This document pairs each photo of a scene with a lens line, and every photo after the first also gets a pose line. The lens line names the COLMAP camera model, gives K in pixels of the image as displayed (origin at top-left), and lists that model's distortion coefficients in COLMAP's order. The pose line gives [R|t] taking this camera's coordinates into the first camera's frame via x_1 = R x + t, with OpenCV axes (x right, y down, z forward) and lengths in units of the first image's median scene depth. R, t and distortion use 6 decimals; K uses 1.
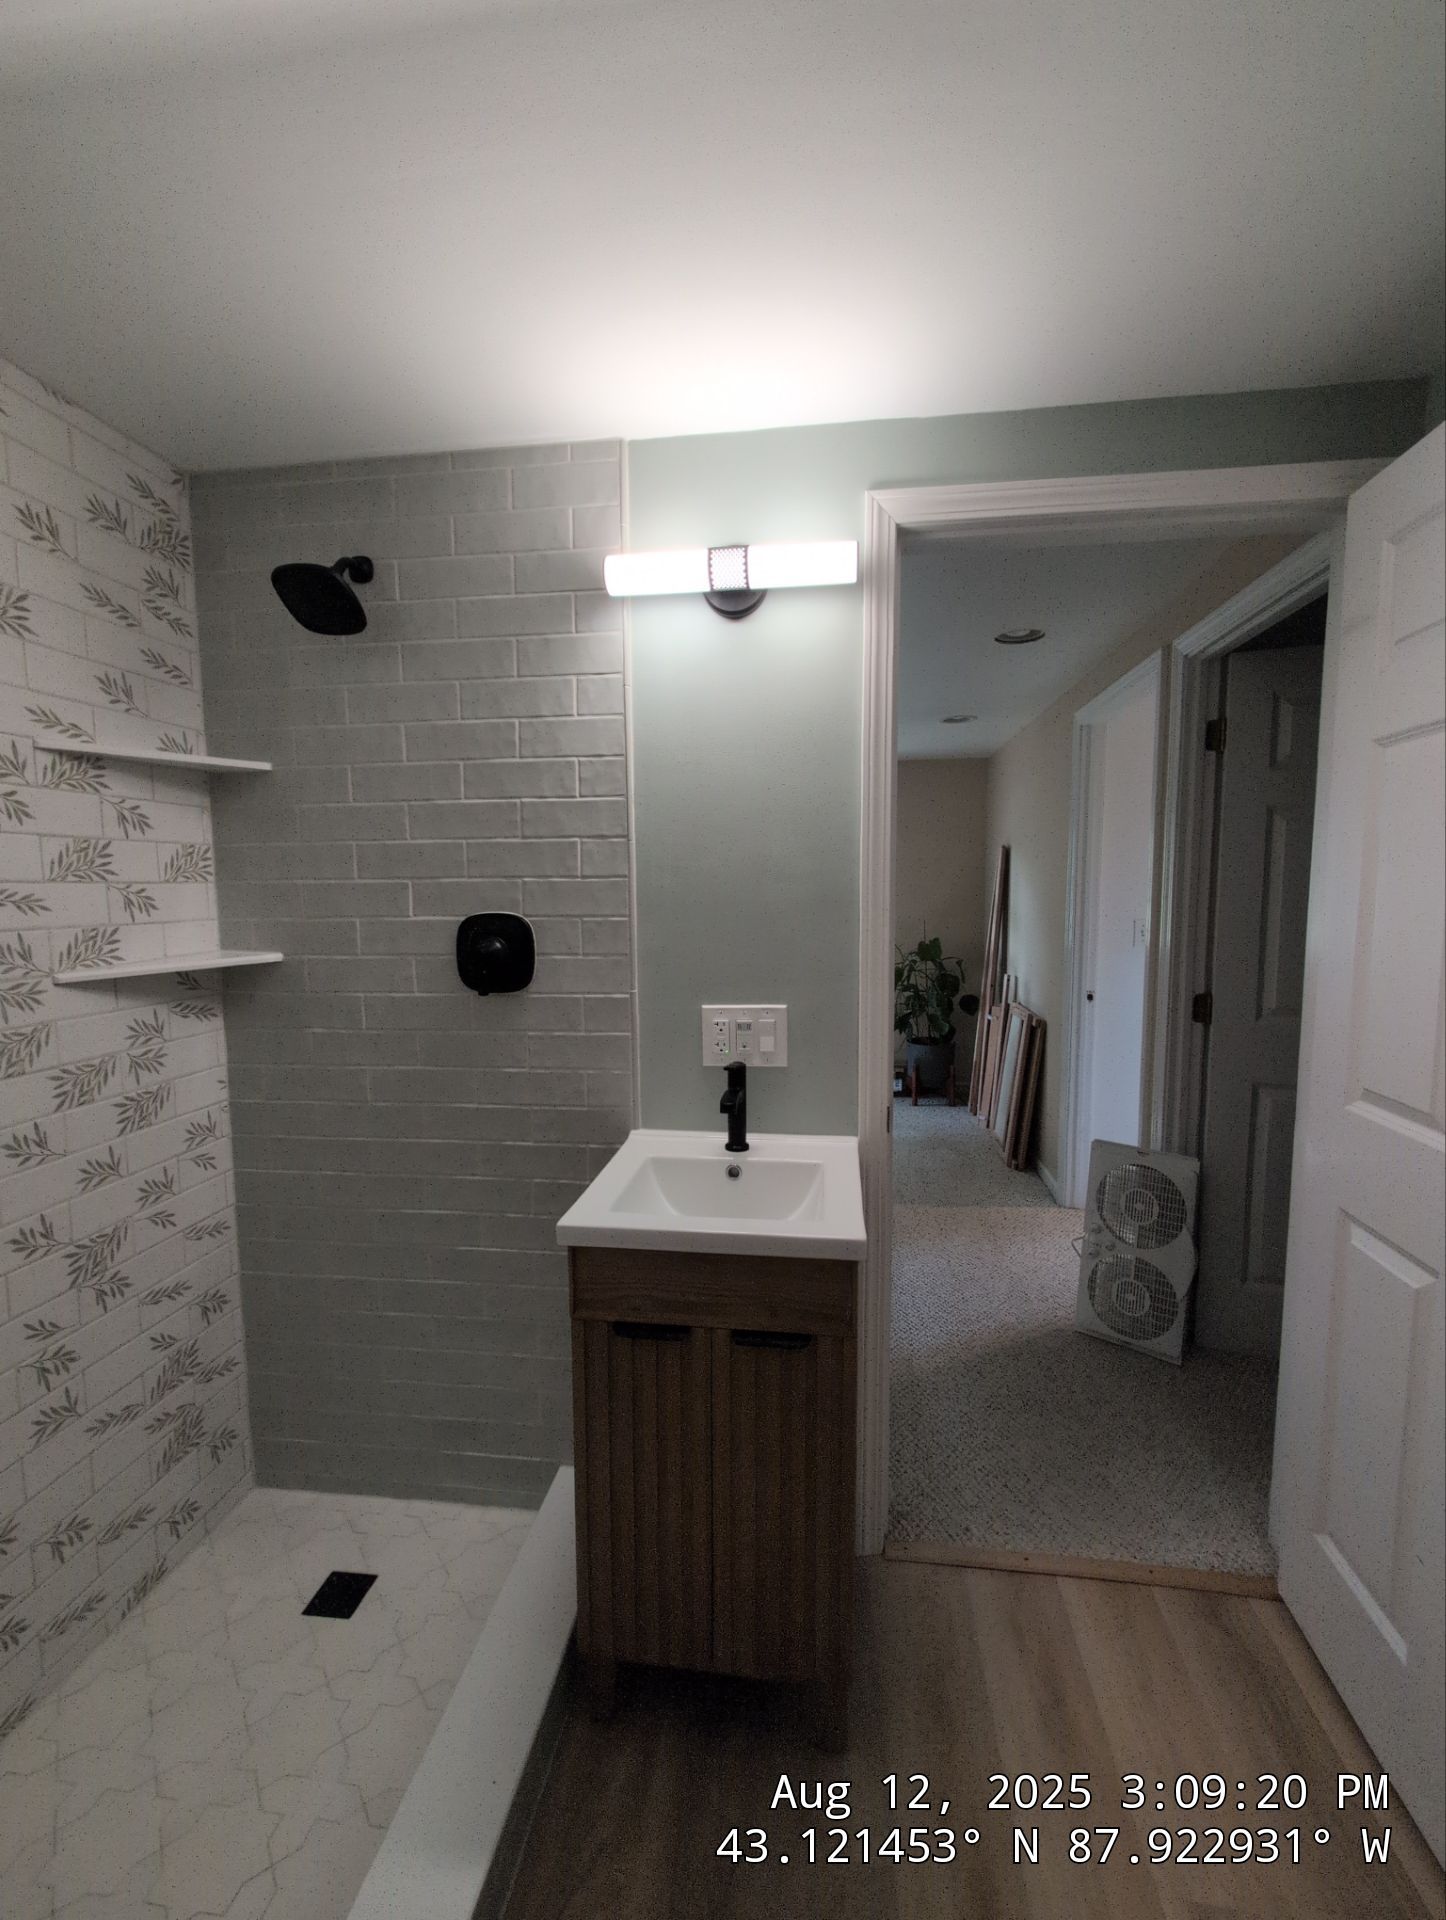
lens RADIAL K [[817.0, 0, 725.8], [0, 817.0, 970.8], [0, 0, 1]] dist [-0.001110, -0.000179]
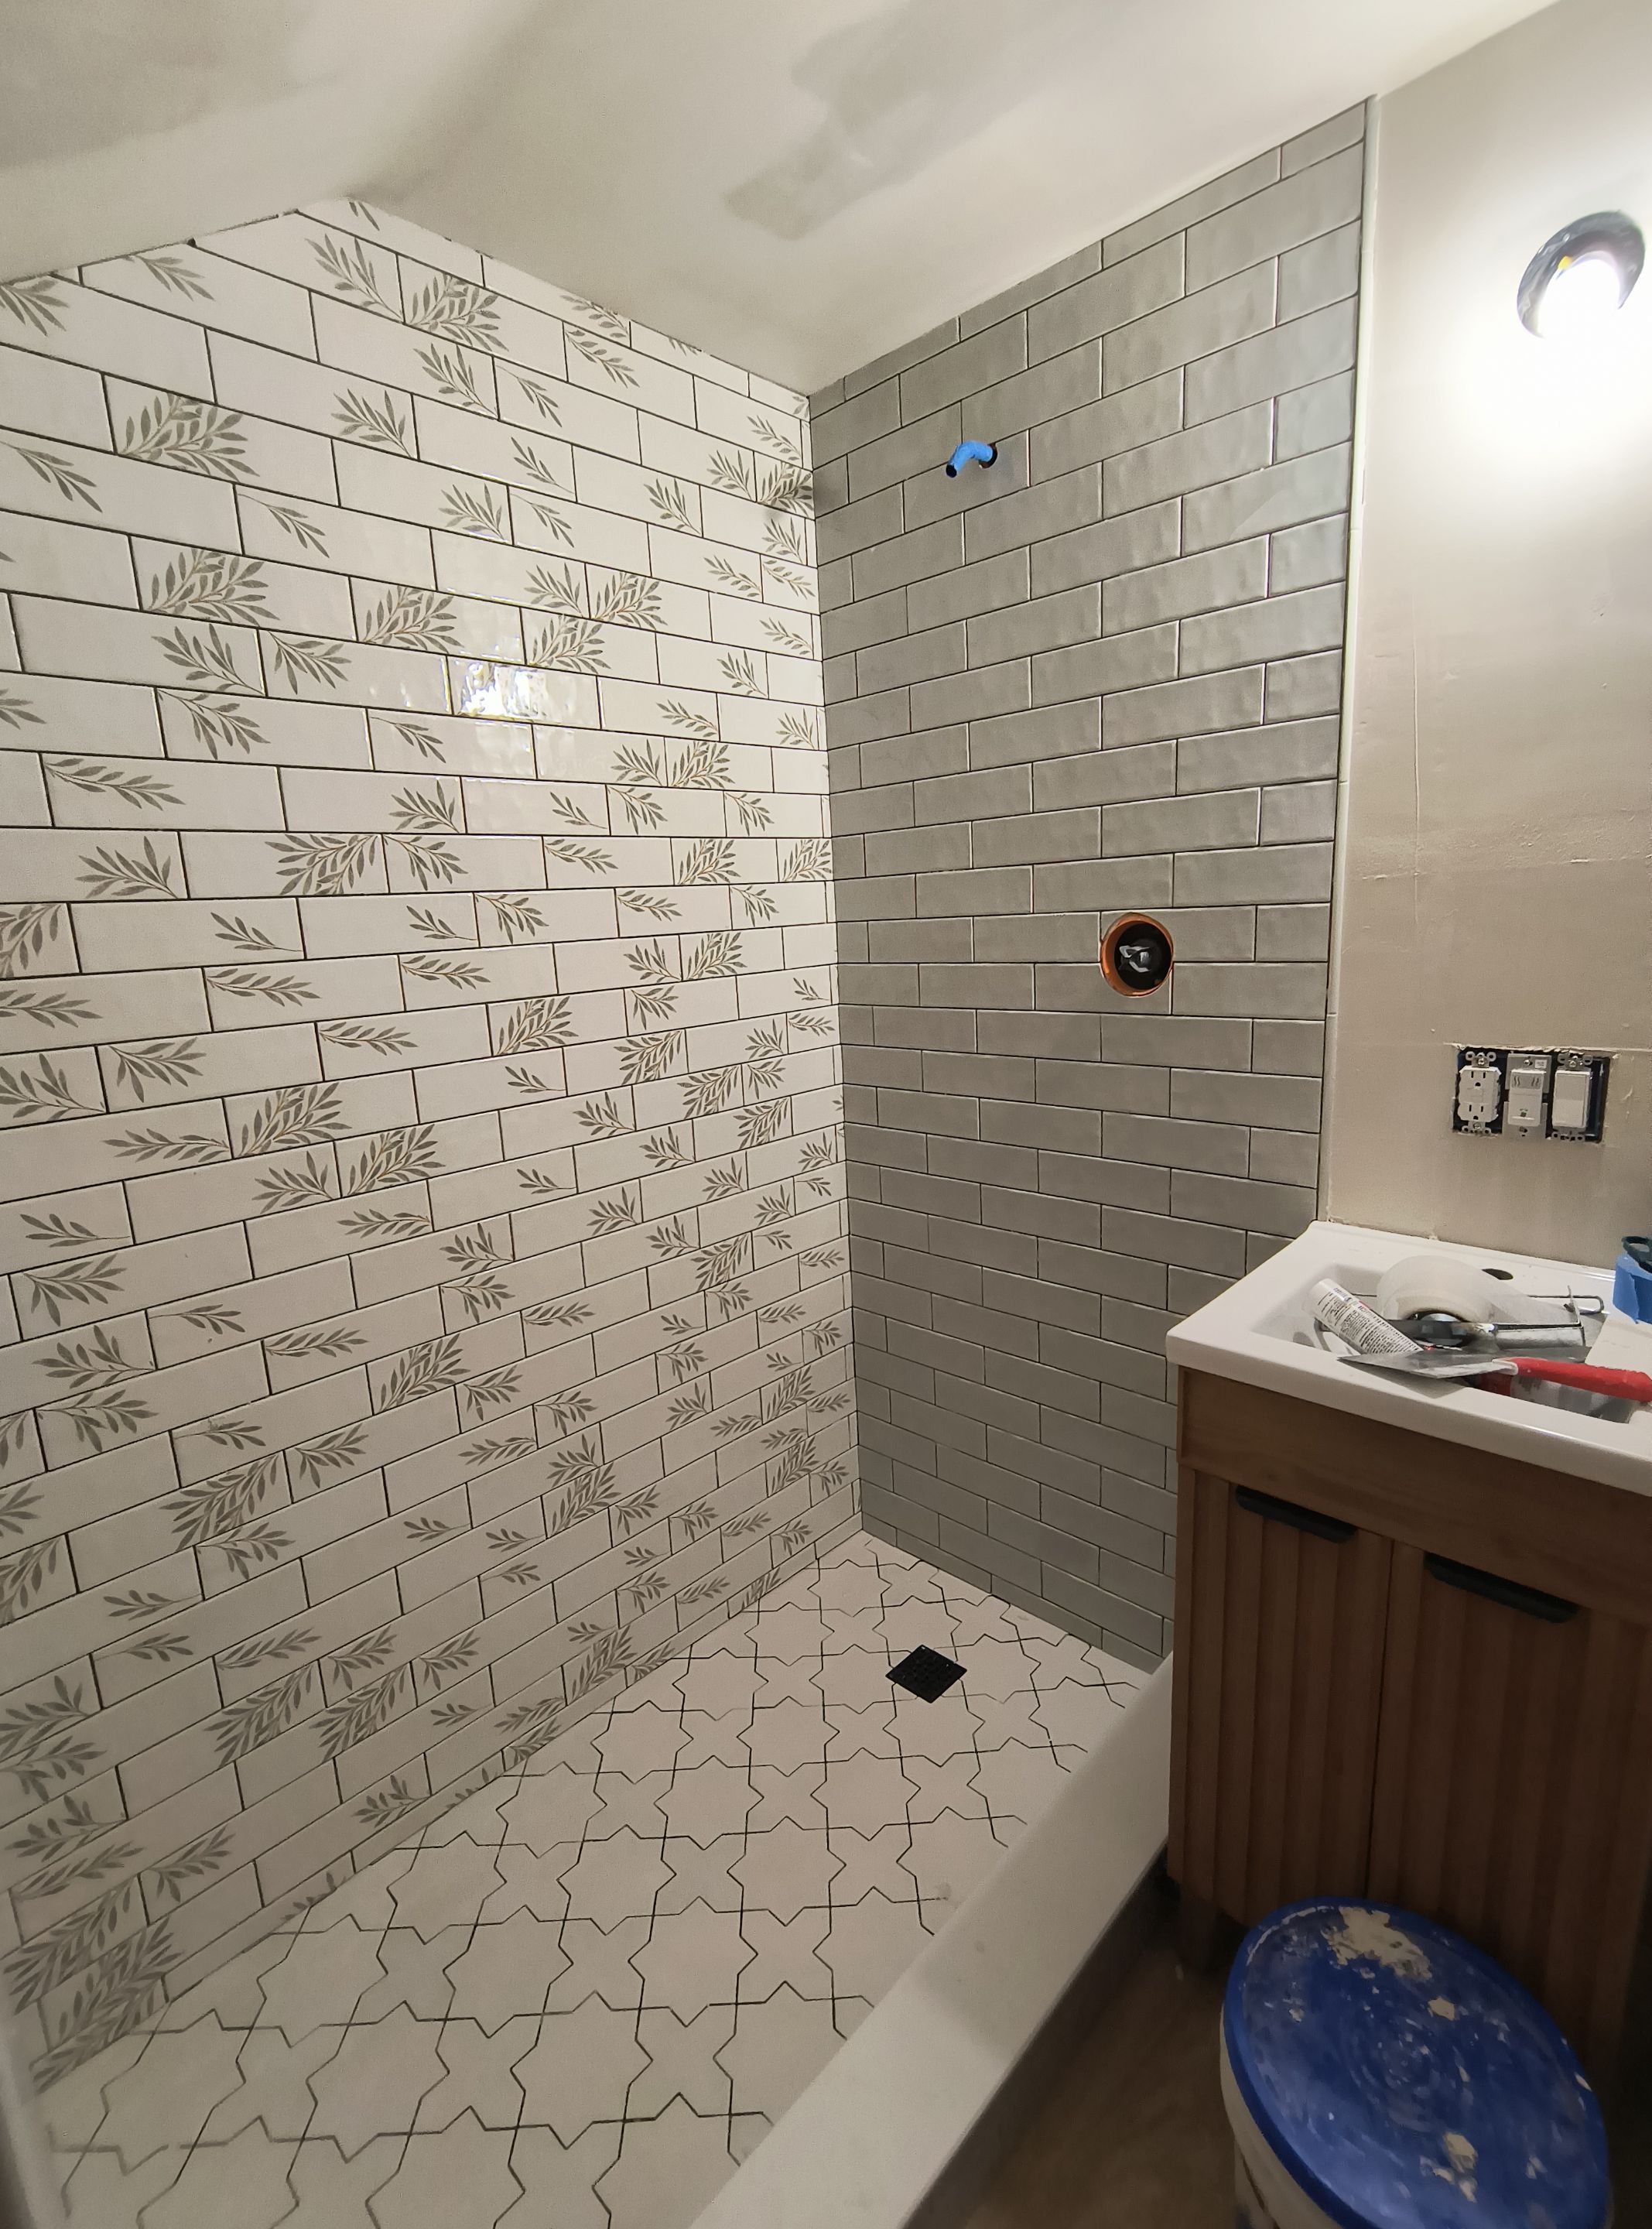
lens RADIAL K [[1015.0, 0, 804.6], [0, 1015.0, 1117.2], [0, 0, 1]] dist [-0.012024, 0.007019]
pose [[0.796424, 0.084604, -0.598791, 0.039758], [-0.010553, 0.991959, 0.126119, 0.010336], [0.604646, -0.094125, 0.790913, 0.086987]]
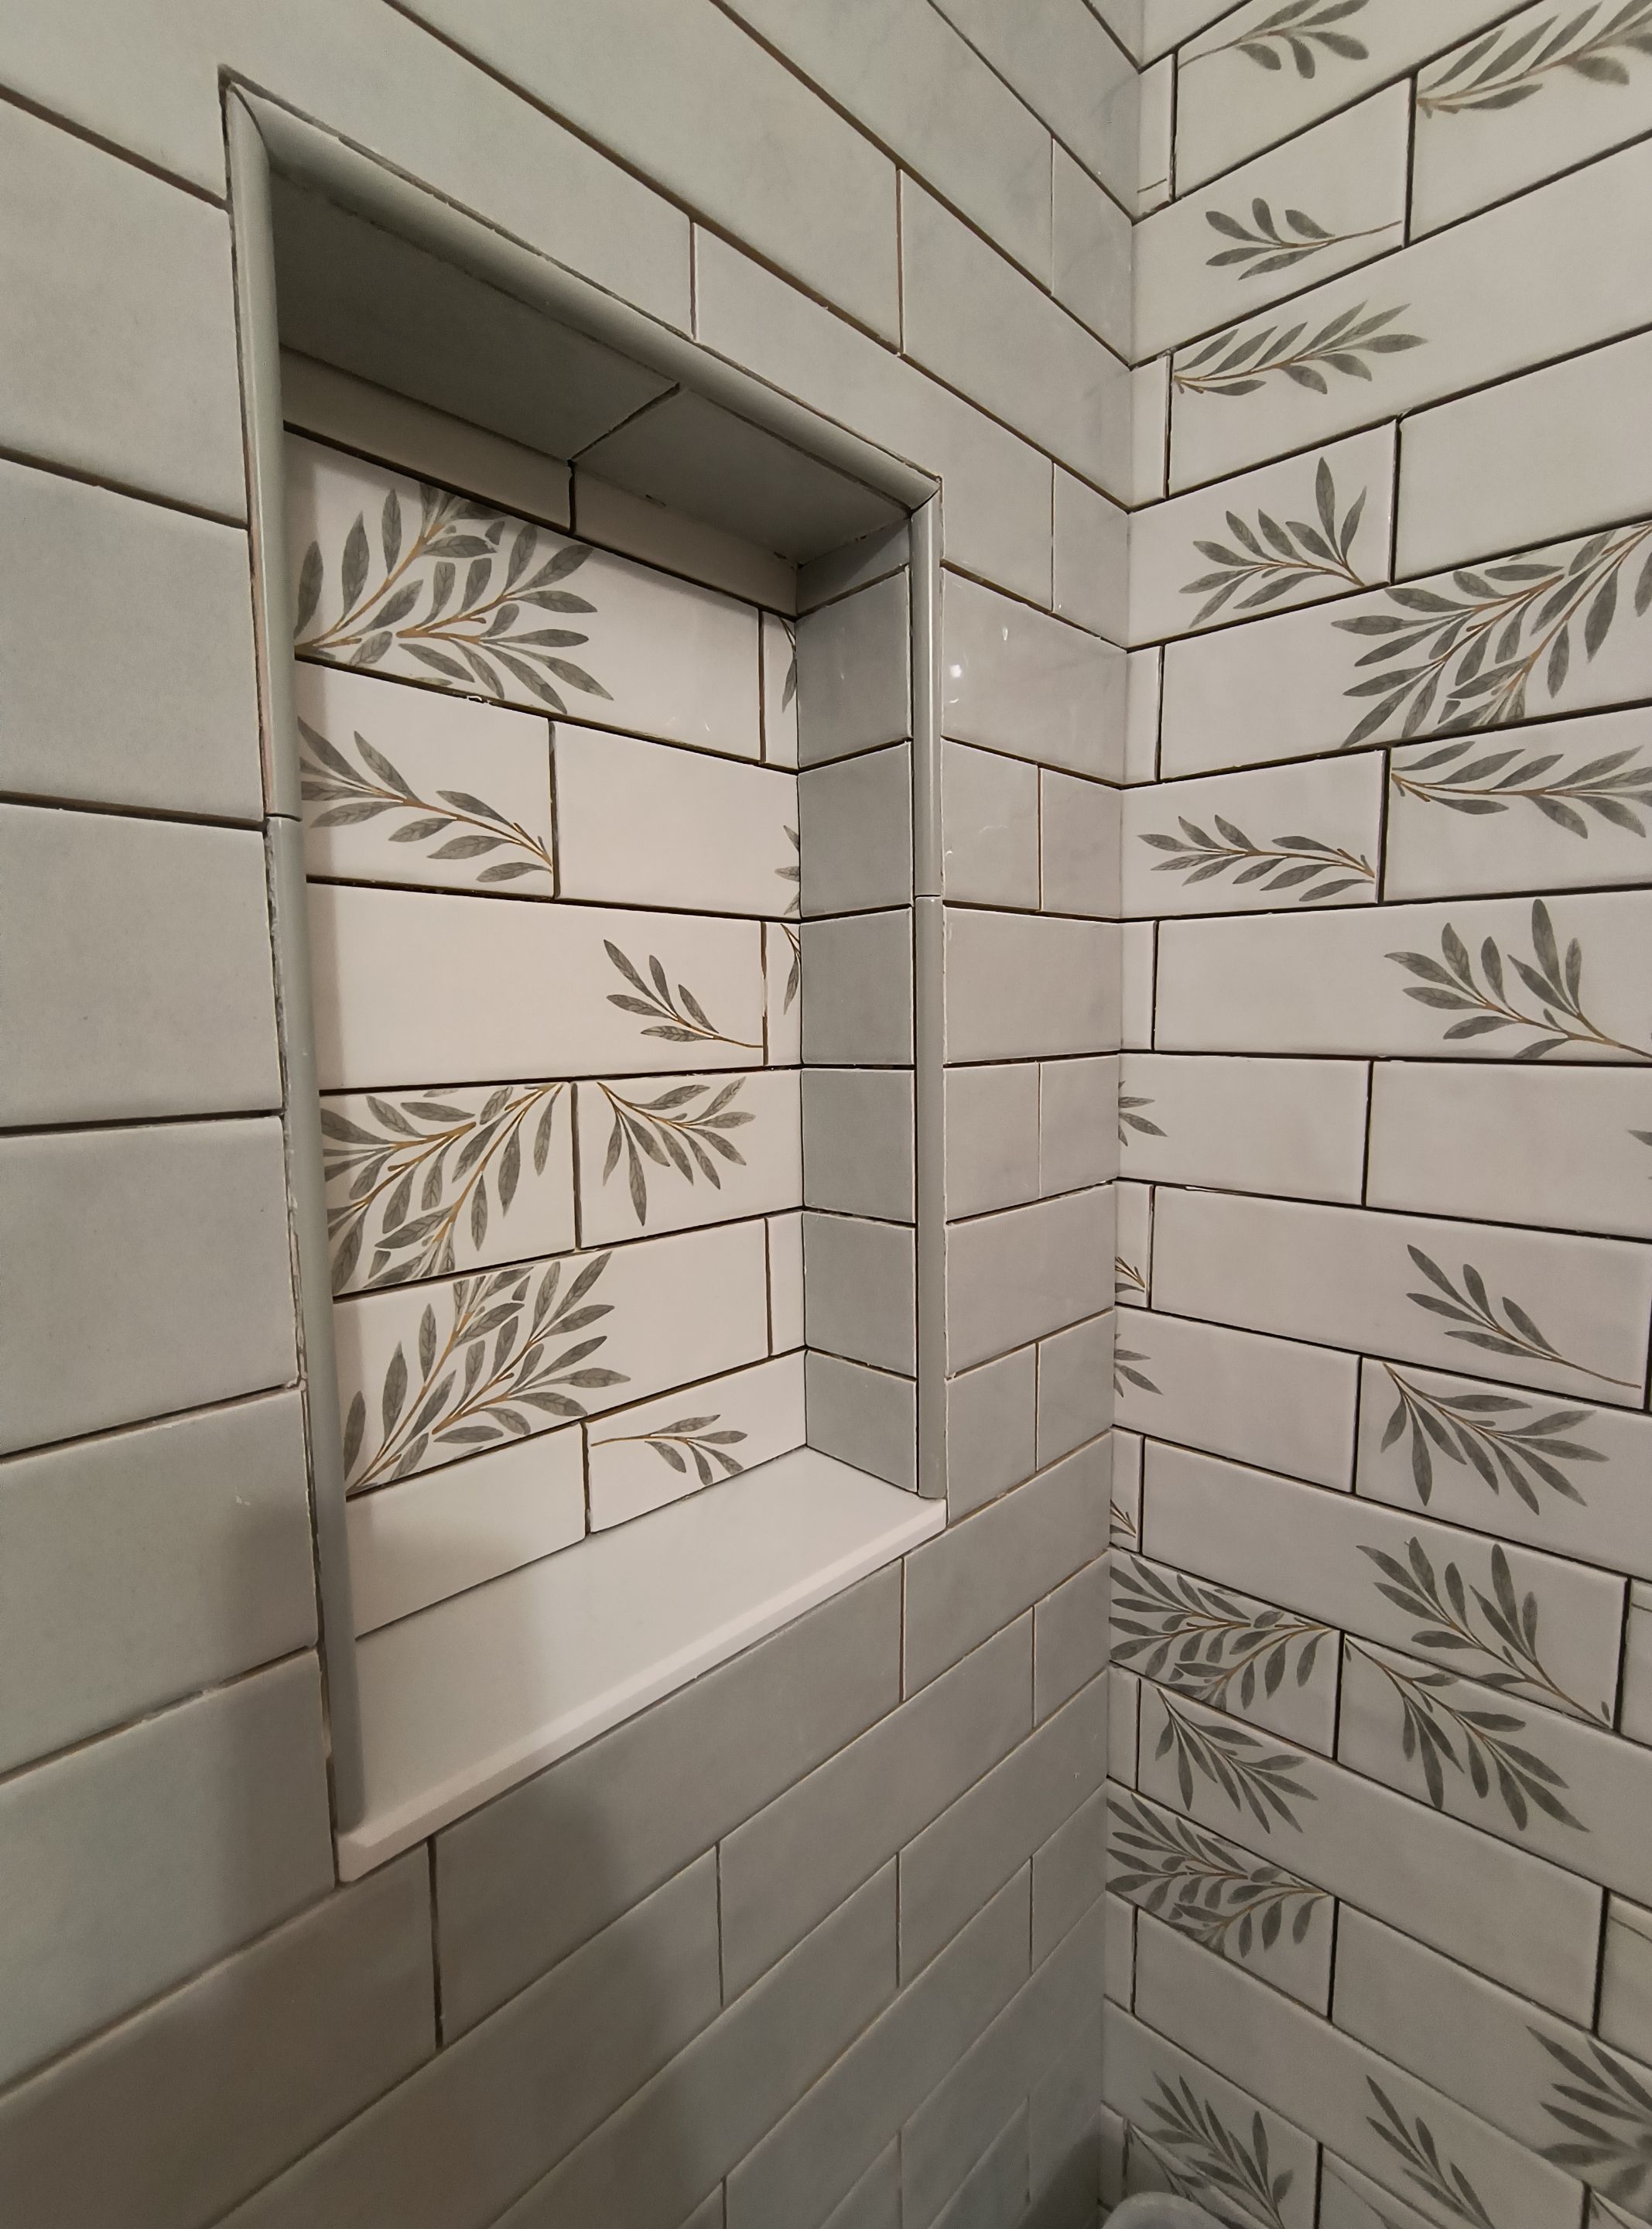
lens RADIAL K [[1044.4, 0, 826.0], [0, 1044.4, 1114.5], [0, 0, 1]] dist [-0.003883, -0.000452]
pose [[-0.588803, 0.091384, -0.803094, -0.422722], [-0.066649, 0.984715, 0.160916, 0.086852], [0.805524, 0.148274, -0.573713, 0.338932]]
